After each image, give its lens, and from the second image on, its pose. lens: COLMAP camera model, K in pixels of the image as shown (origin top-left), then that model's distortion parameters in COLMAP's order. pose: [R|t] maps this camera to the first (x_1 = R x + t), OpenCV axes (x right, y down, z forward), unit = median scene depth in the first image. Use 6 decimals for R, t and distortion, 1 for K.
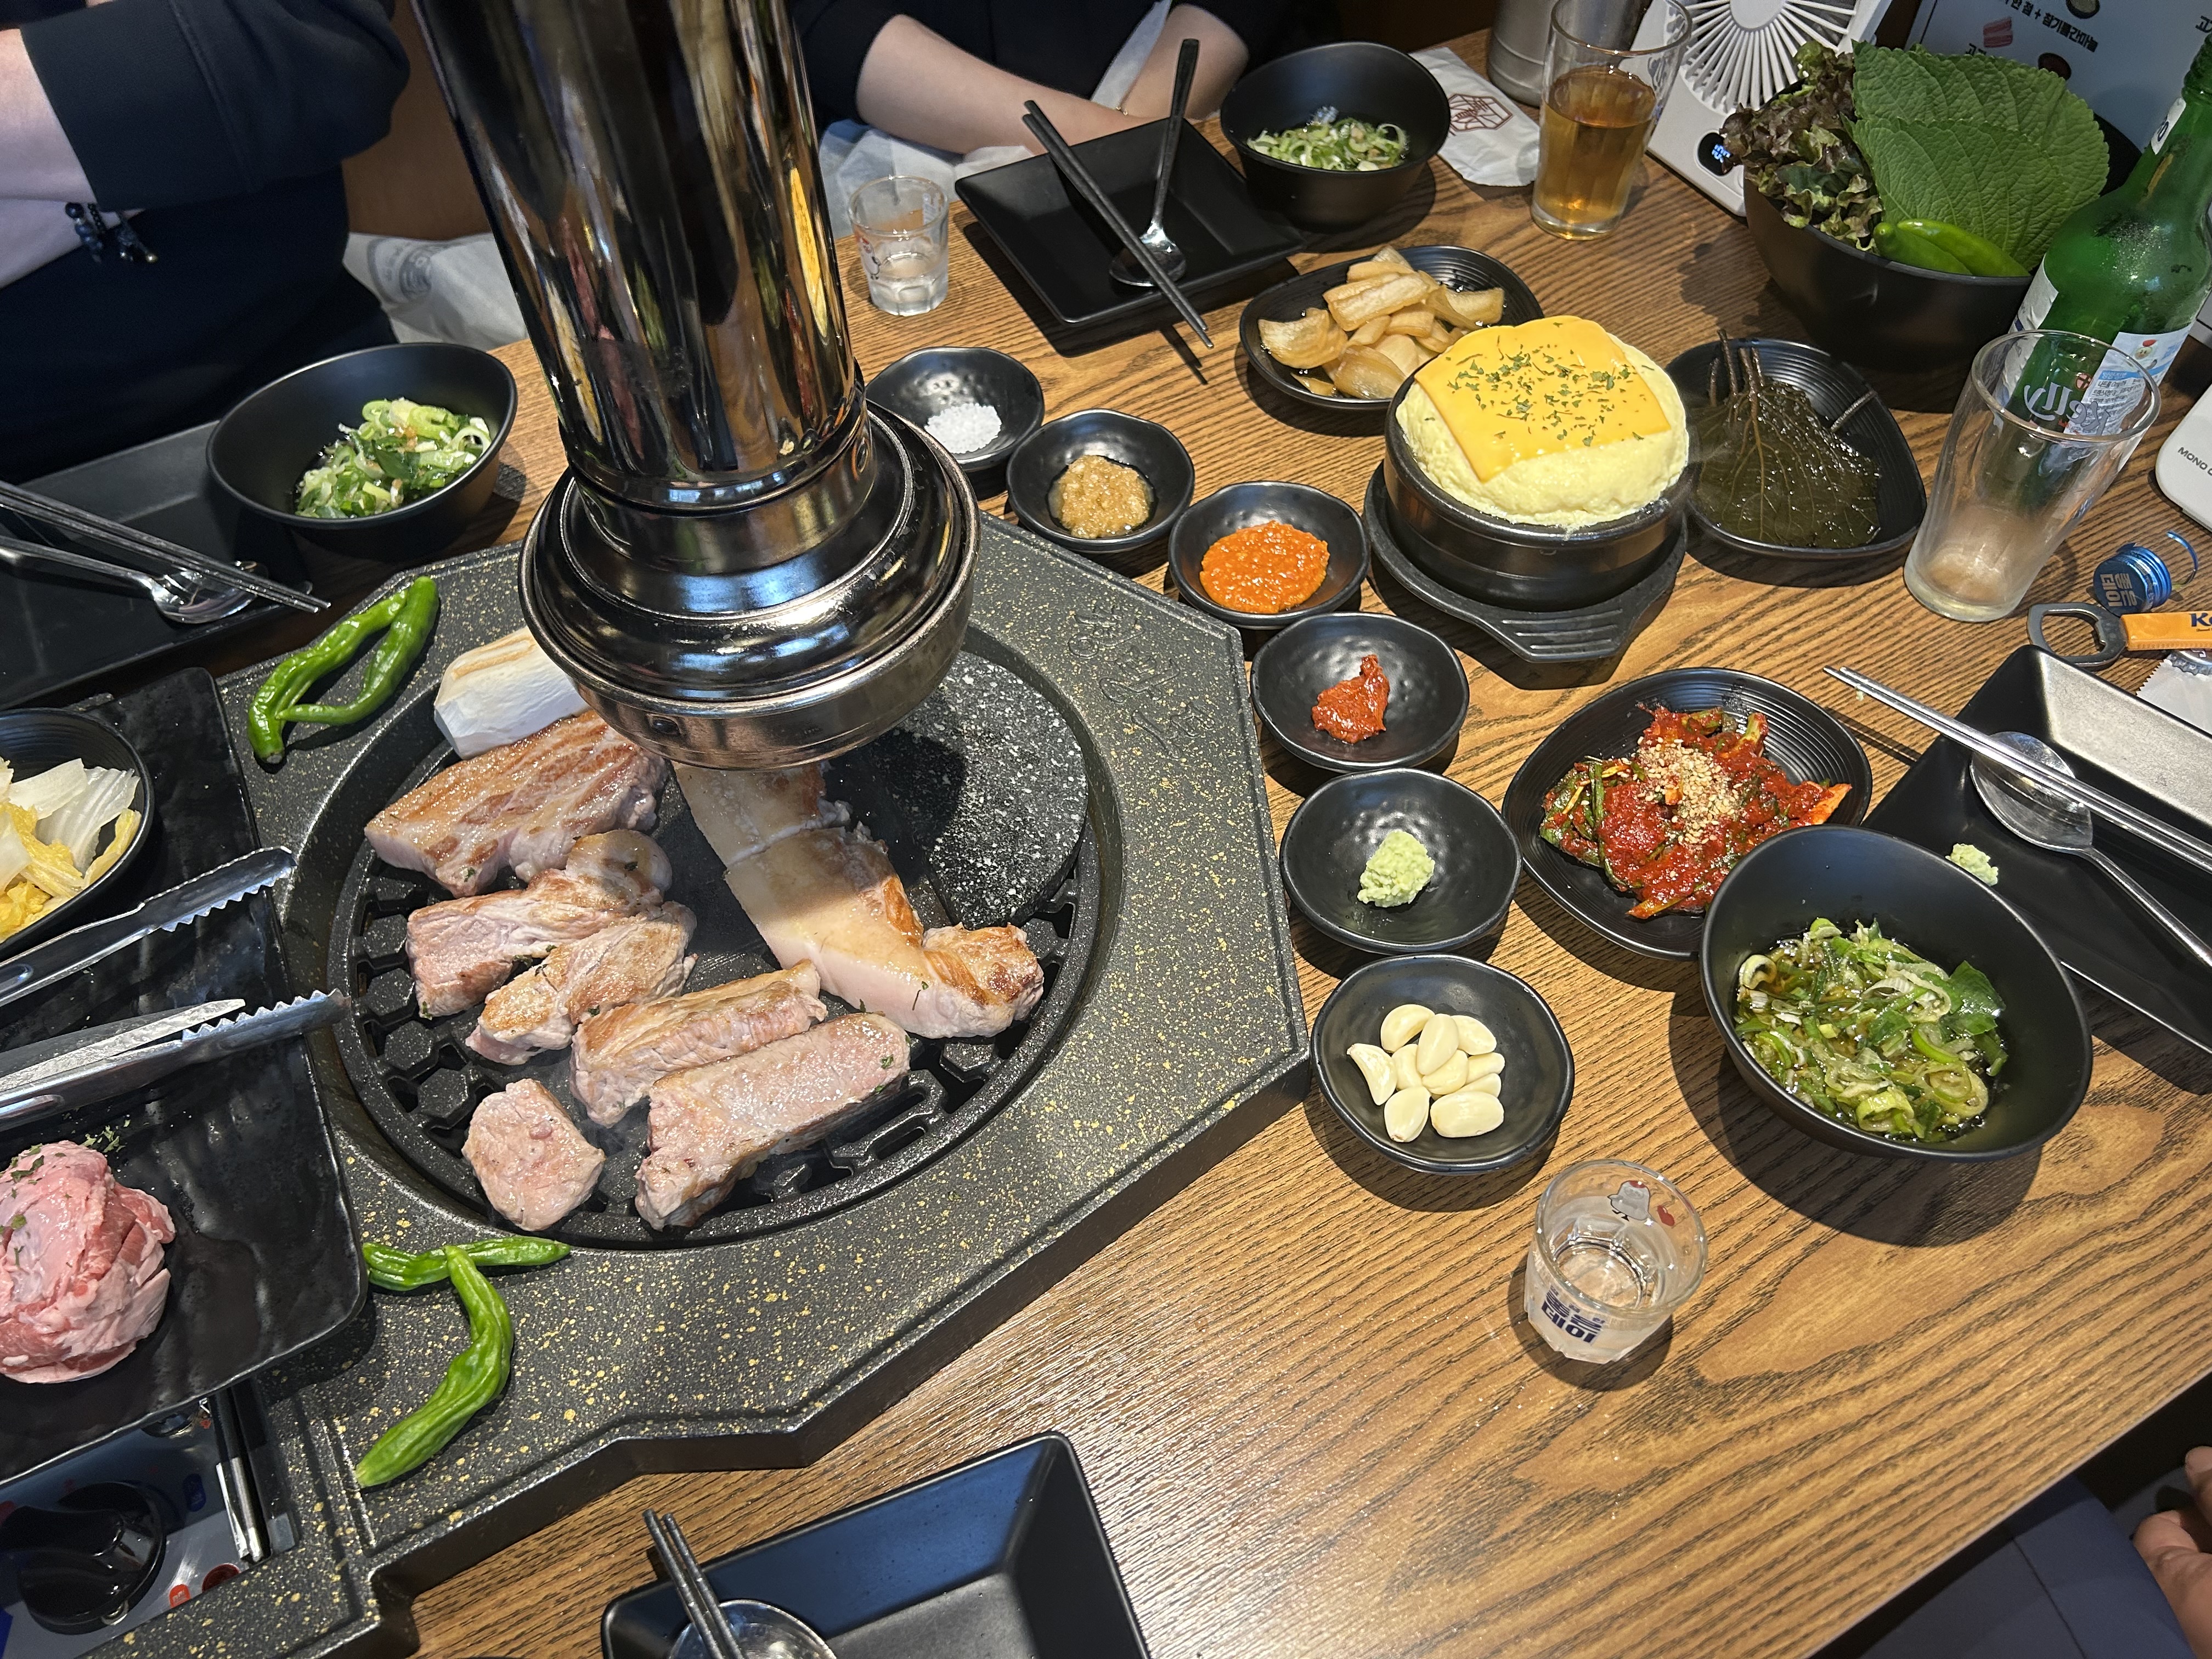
lens RADIAL K [[1665.8, 0, 1143.7], [0, 1665.8, 836.9], [0, 0, 1]] dist [0.060140, -0.105826]
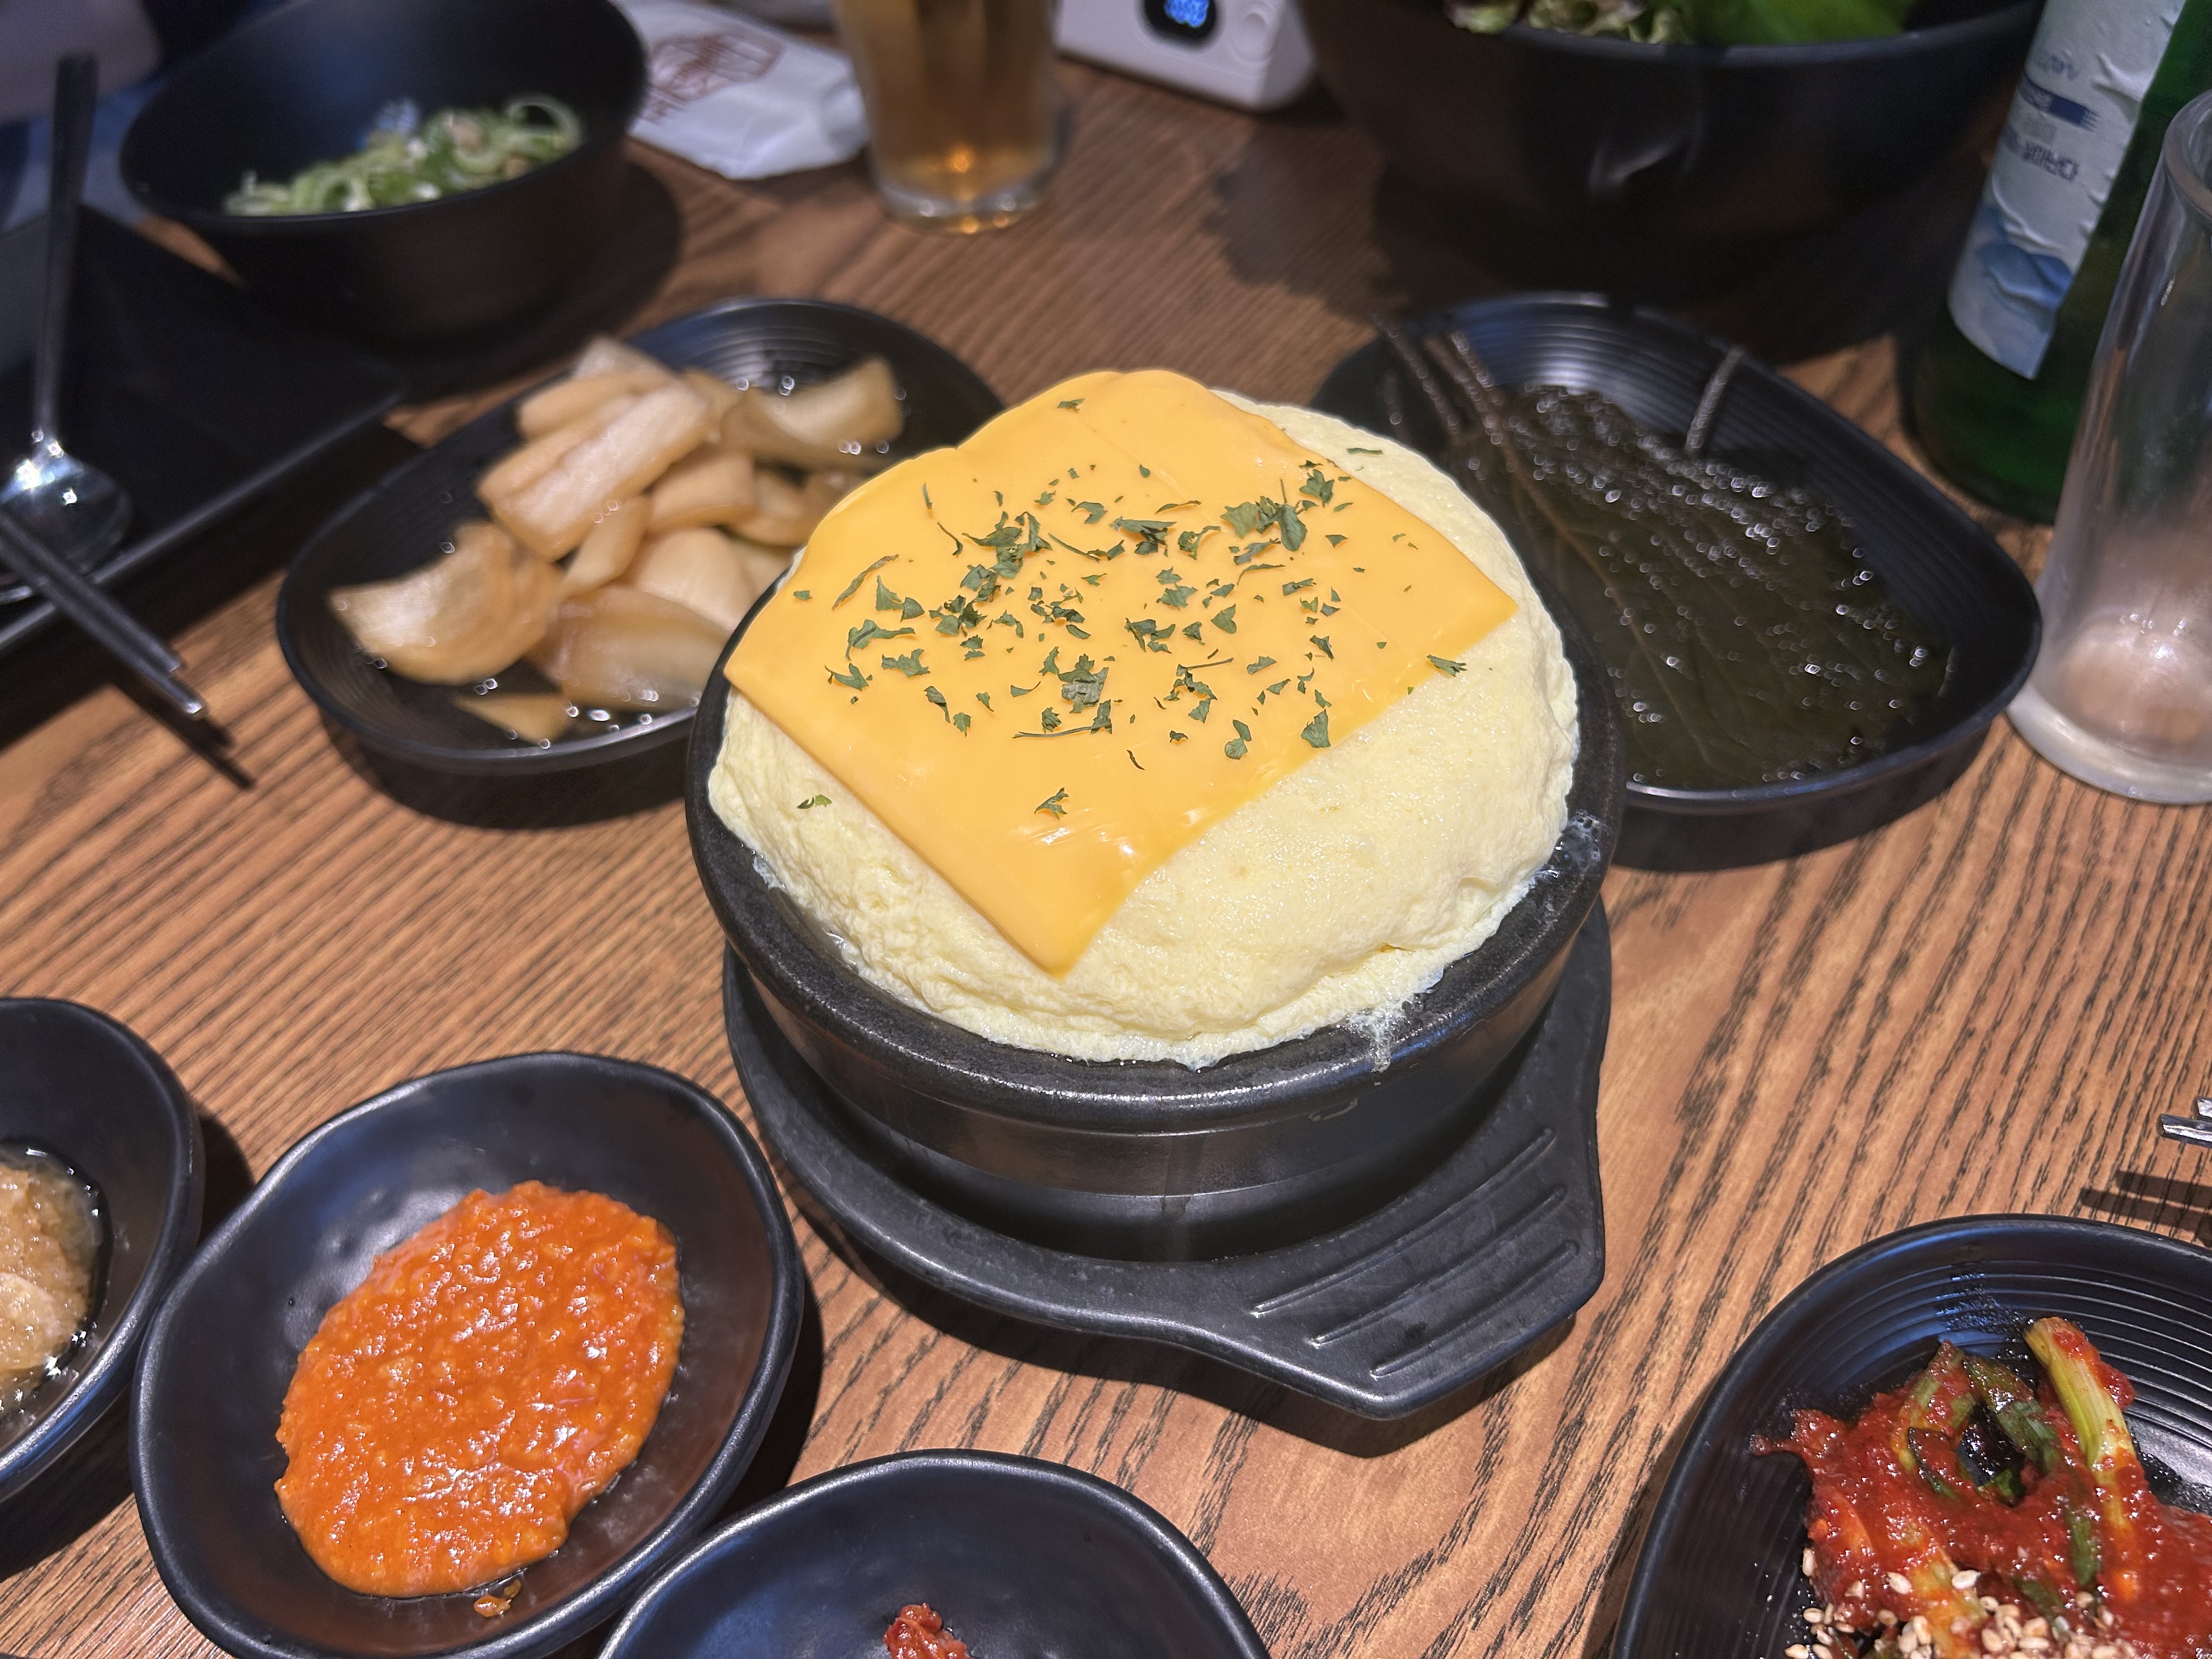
lens RADIAL K [[1665.8, 0, 1143.7], [0, 1665.8, 836.9], [0, 0, 1]] dist [0.060140, -0.105826]
pose [[0.904009, -0.342498, 0.255856, 0.161633], [0.355898, 0.934502, -0.006527, -0.244786], [-0.236863, 0.096960, 0.966693, 0.764894]]
